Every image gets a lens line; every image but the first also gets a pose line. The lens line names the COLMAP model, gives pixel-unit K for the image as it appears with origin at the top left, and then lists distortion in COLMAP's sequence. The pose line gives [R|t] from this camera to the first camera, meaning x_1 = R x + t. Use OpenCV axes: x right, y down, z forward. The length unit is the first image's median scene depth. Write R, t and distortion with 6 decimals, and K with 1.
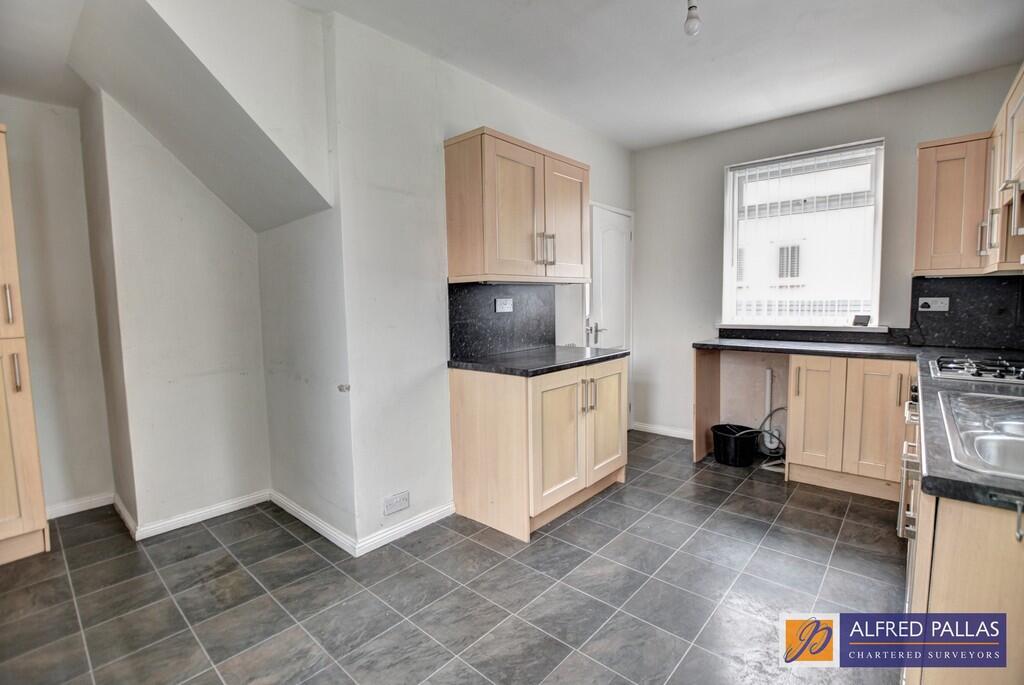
lens RADIAL K [[449.8, 0, 514.5], [0, 449.8, 347.2], [0, 0, 1]] dist [-0.020695, -0.000257]
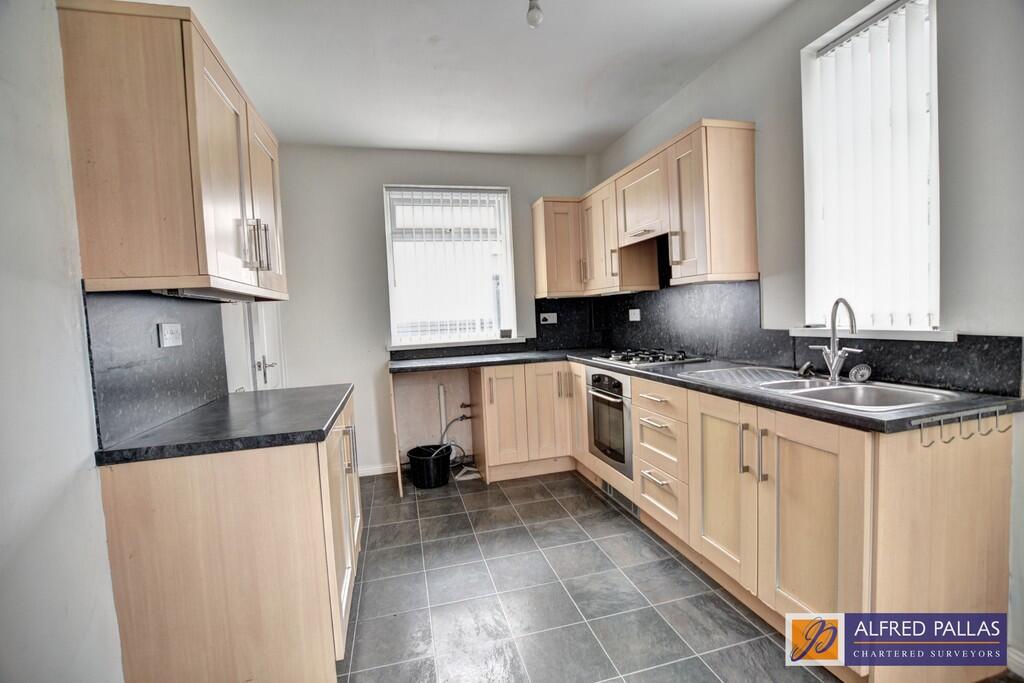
lens RADIAL K [[449.8, 0, 514.5], [0, 449.8, 346.2], [0, 0, 1]] dist [-0.020695, -0.000257]
pose [[0.566020, -0.067554, 0.821619, -0.225551], [0.121723, 0.992562, -0.002246, -0.021544], [-0.815356, 0.101281, 0.570033, 0.292885]]
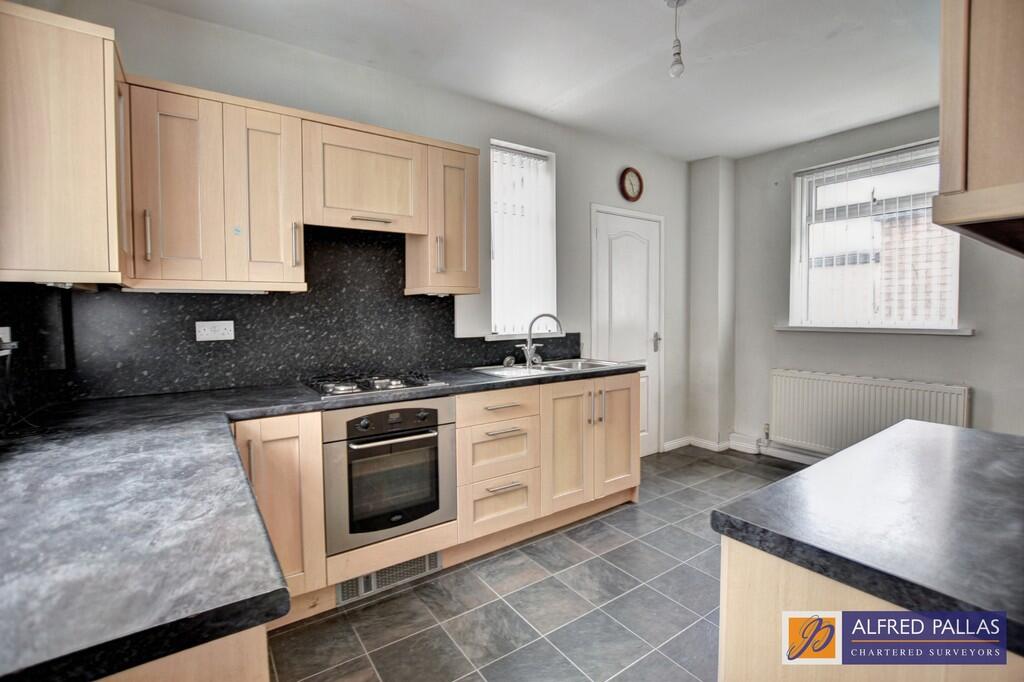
lens RADIAL K [[448.8, 0, 508.0], [0, 448.8, 337.1], [0, 0, 1]] dist [-0.021112, -0.000080]
pose [[-0.963026, 0.013964, 0.269045, 0.282935], [0.055583, 0.987469, 0.147701, -0.128662], [-0.263611, 0.157194, -0.951735, 1.196229]]
